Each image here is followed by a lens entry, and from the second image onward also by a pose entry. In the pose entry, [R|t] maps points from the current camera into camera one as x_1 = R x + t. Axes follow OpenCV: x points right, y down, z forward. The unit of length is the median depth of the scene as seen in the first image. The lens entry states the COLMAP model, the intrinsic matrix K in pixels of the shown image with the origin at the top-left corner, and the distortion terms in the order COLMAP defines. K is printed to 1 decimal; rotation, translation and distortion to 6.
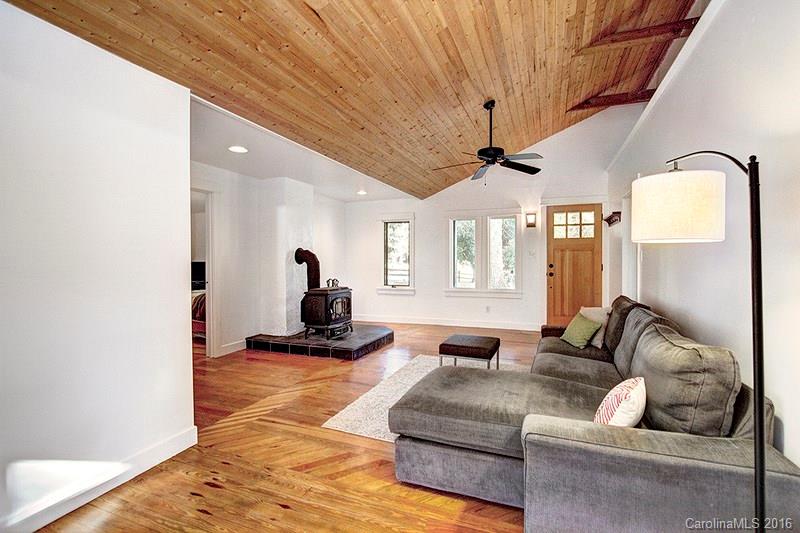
lens RADIAL K [[369.9, 0, 404.9], [0, 369.9, 259.0], [0, 0, 1]] dist [-0.016949, 0.001443]
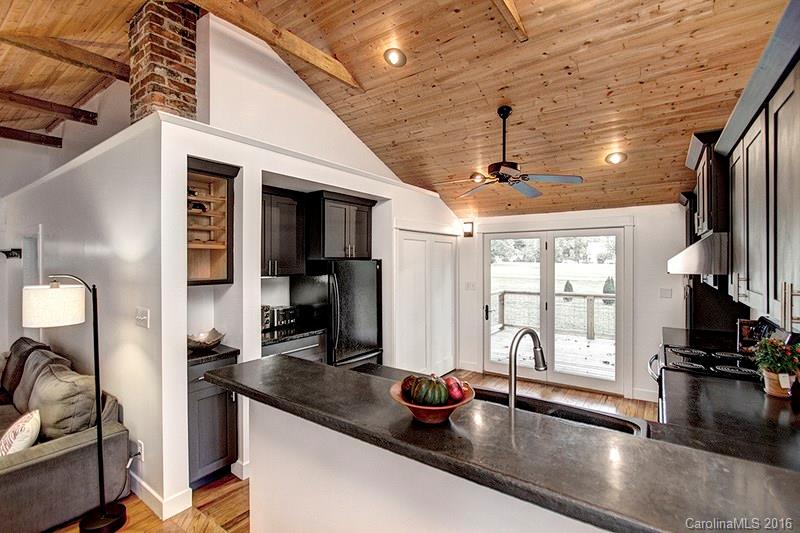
lens RADIAL K [[369.9, 0, 405.5], [0, 369.9, 262.7], [0, 0, 1]] dist [-0.016949, 0.001443]
pose [[0.232579, -0.007714, 0.972547, -0.154612], [-0.000062, 0.999968, 0.007947, -0.104200], [-0.972577, -0.001908, 0.232571, -0.287342]]
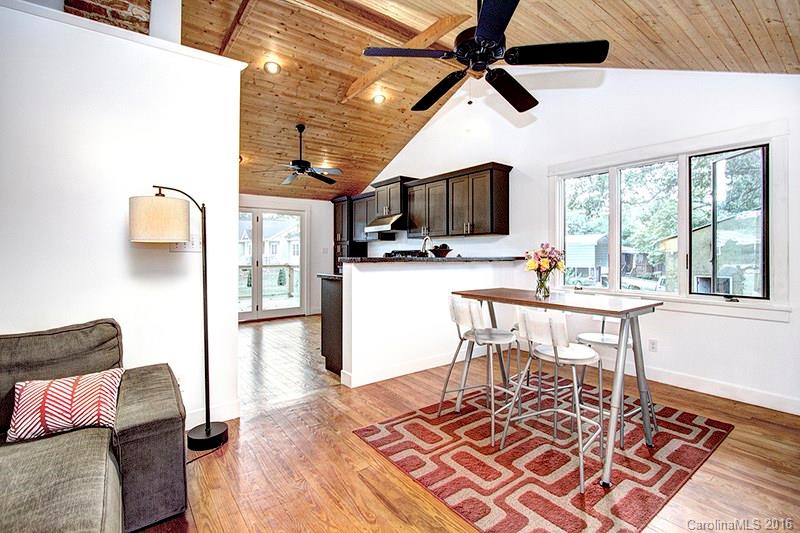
lens RADIAL K [[369.9, 0, 400.2], [0, 369.9, 259.7], [0, 0, 1]] dist [-0.016949, 0.001443]
pose [[-0.850522, -0.003686, 0.525927, -0.270209], [0.003859, 0.999905, 0.013249, 0.002269], [-0.525925, 0.013298, -0.850427, 0.537228]]
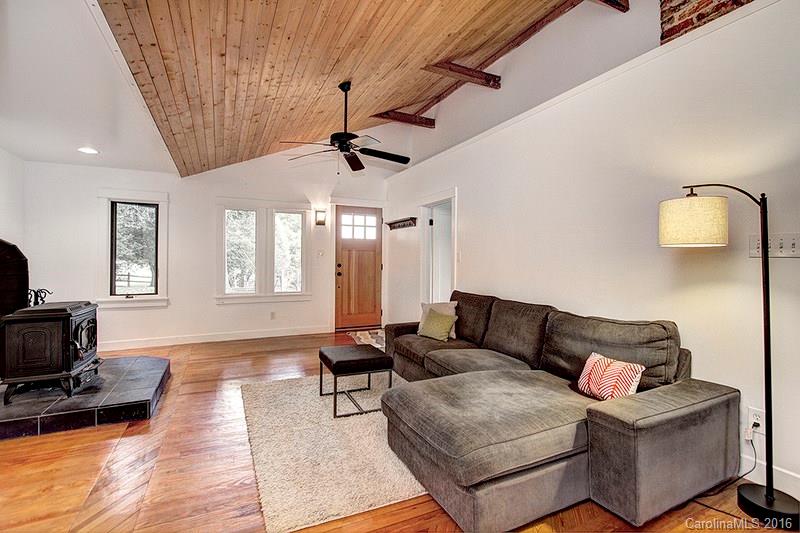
lens RADIAL K [[369.9, 0, 403.3], [0, 369.9, 261.1], [0, 0, 1]] dist [-0.016949, 0.001443]
pose [[0.672130, 0.004913, 0.740417, -0.307278], [-0.009357, 0.999954, 0.001858, 0.004337], [-0.740374, -0.008177, 0.672145, 0.266755]]
